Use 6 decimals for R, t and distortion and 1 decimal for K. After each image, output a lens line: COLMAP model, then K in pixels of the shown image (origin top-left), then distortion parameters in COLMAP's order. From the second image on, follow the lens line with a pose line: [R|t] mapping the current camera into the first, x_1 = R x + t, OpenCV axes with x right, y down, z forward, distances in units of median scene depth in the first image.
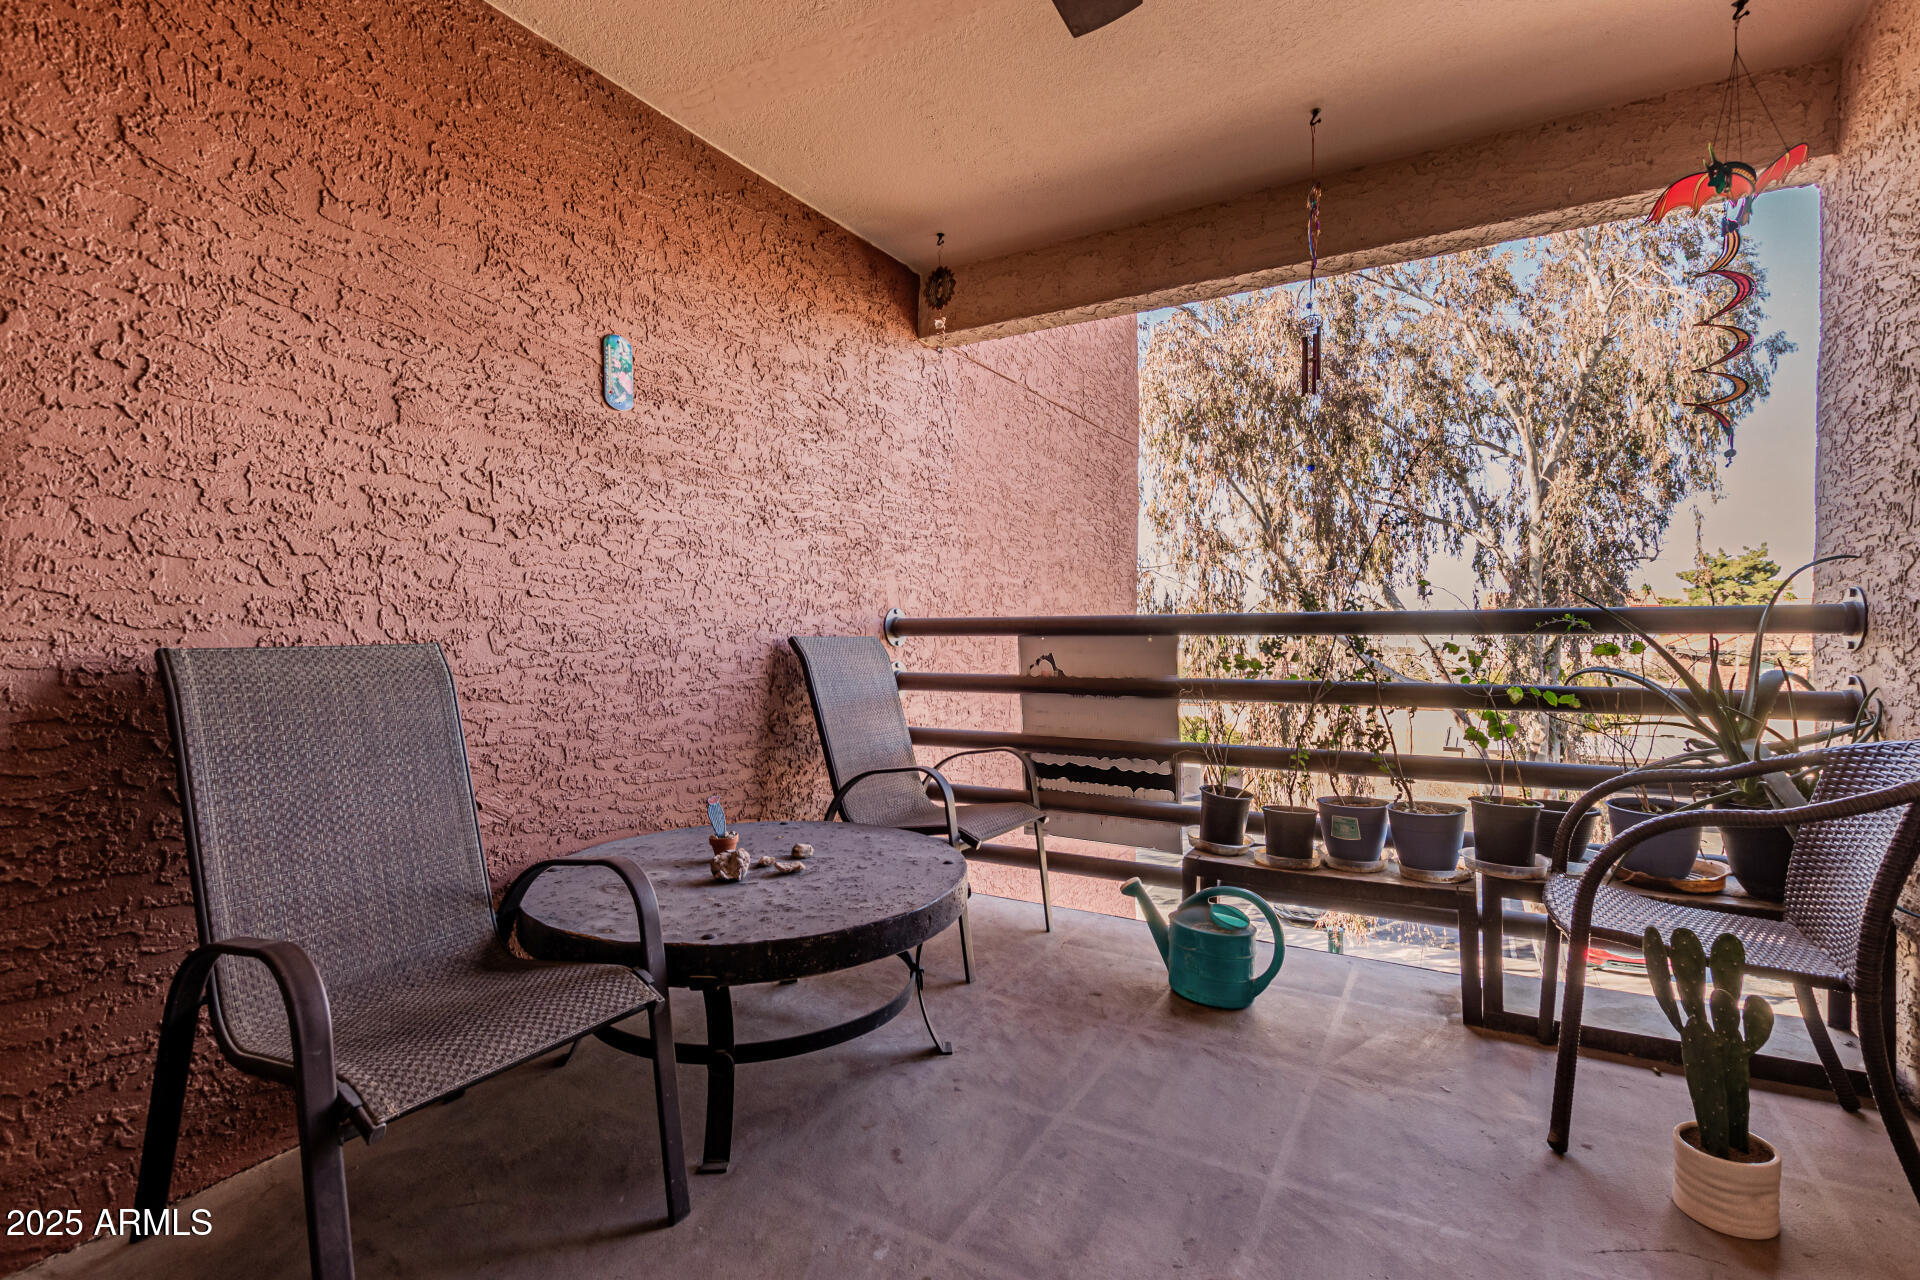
lens RADIAL K [[898.9, 0, 965.3], [0, 898.9, 632.6], [0, 0, 1]] dist [0.010746, -0.002965]
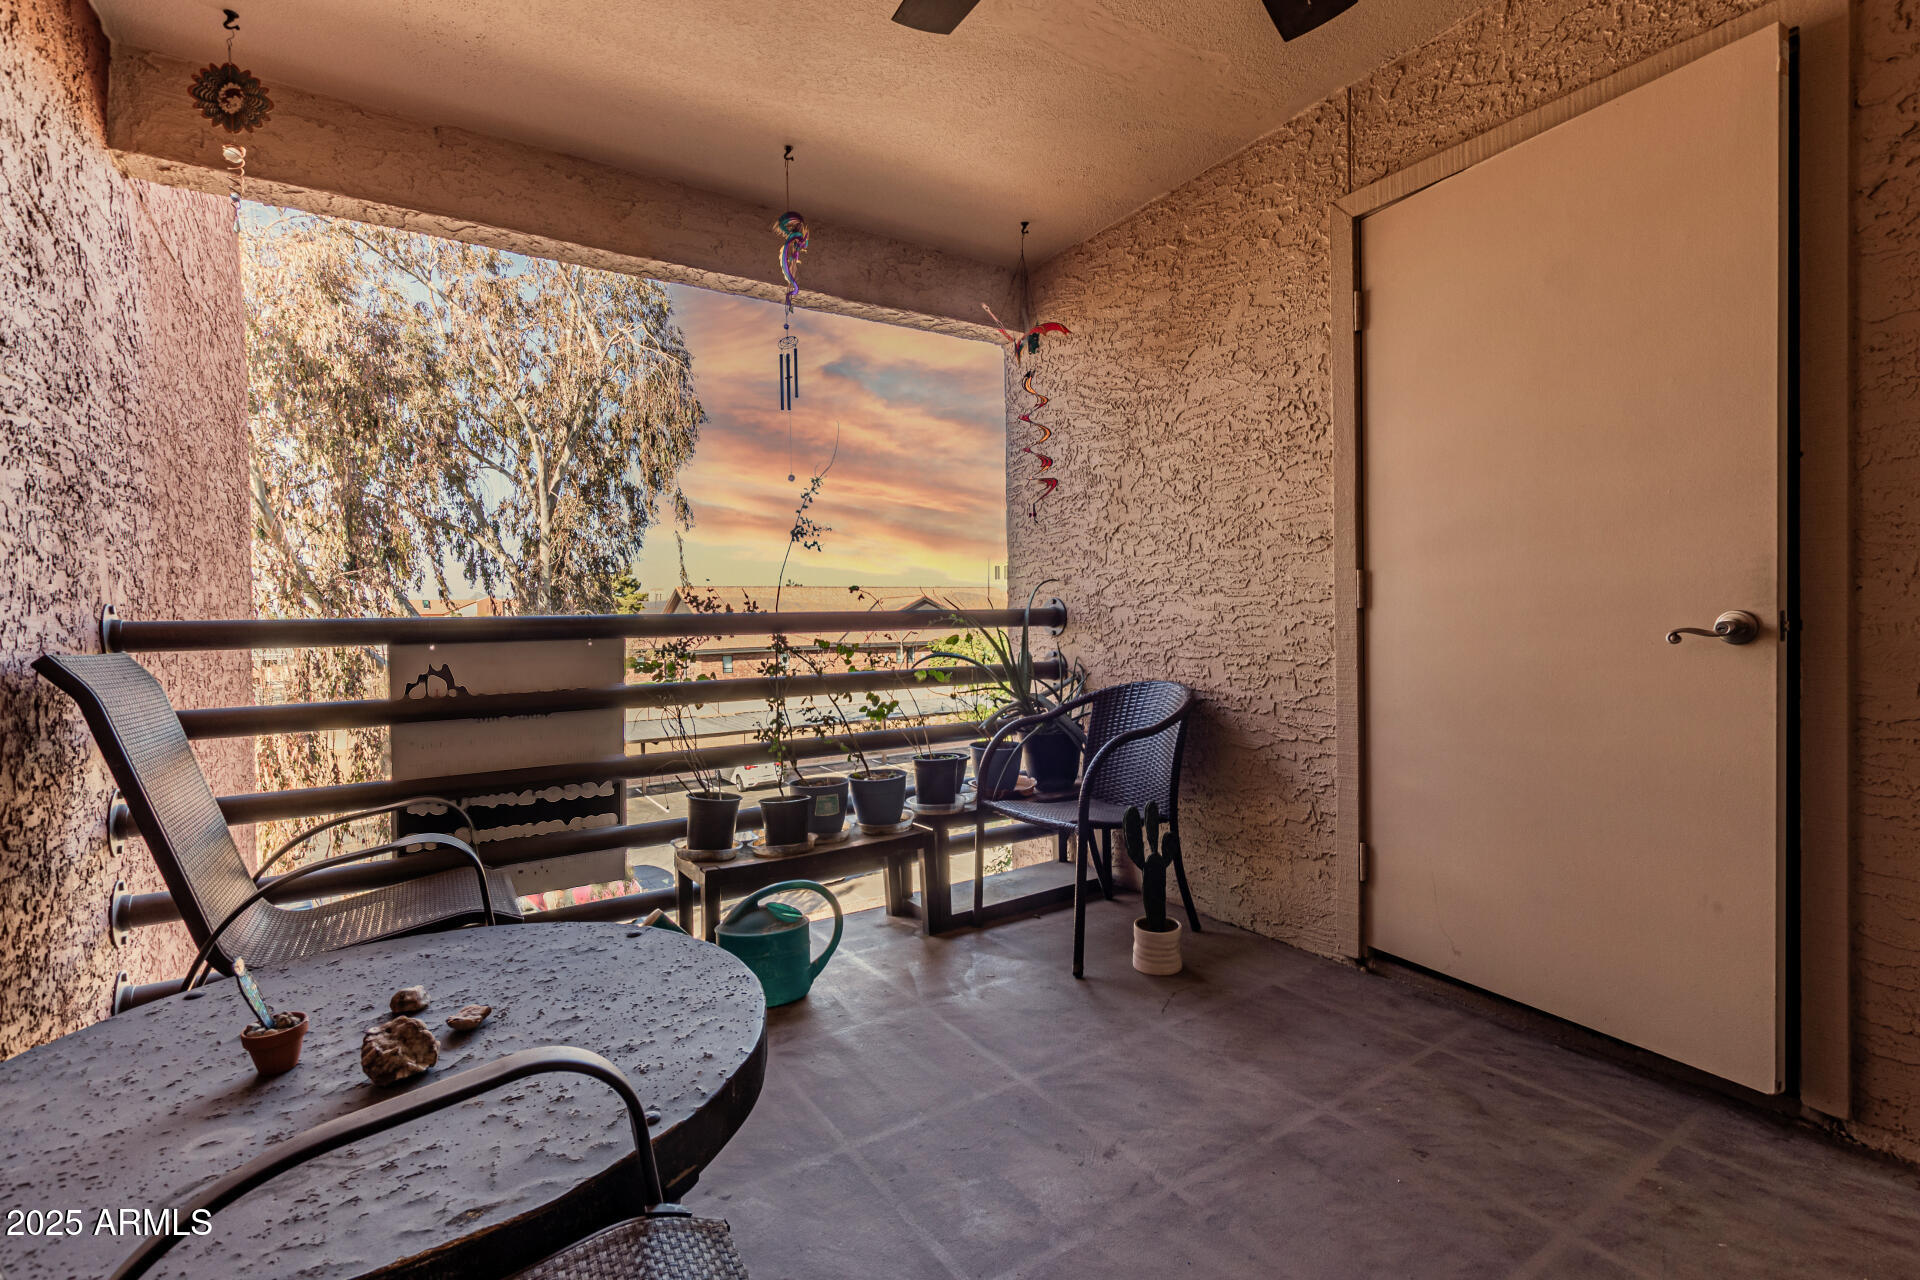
lens RADIAL K [[898.9, 0, 965.3], [0, 898.9, 635.4], [0, 0, 1]] dist [0.010746, -0.002965]
pose [[0.440341, -0.018045, 0.897649, -0.479181], [0.023042, 0.999696, 0.008793, 0.000293], [-0.897535, 0.016812, 0.440623, 0.333661]]
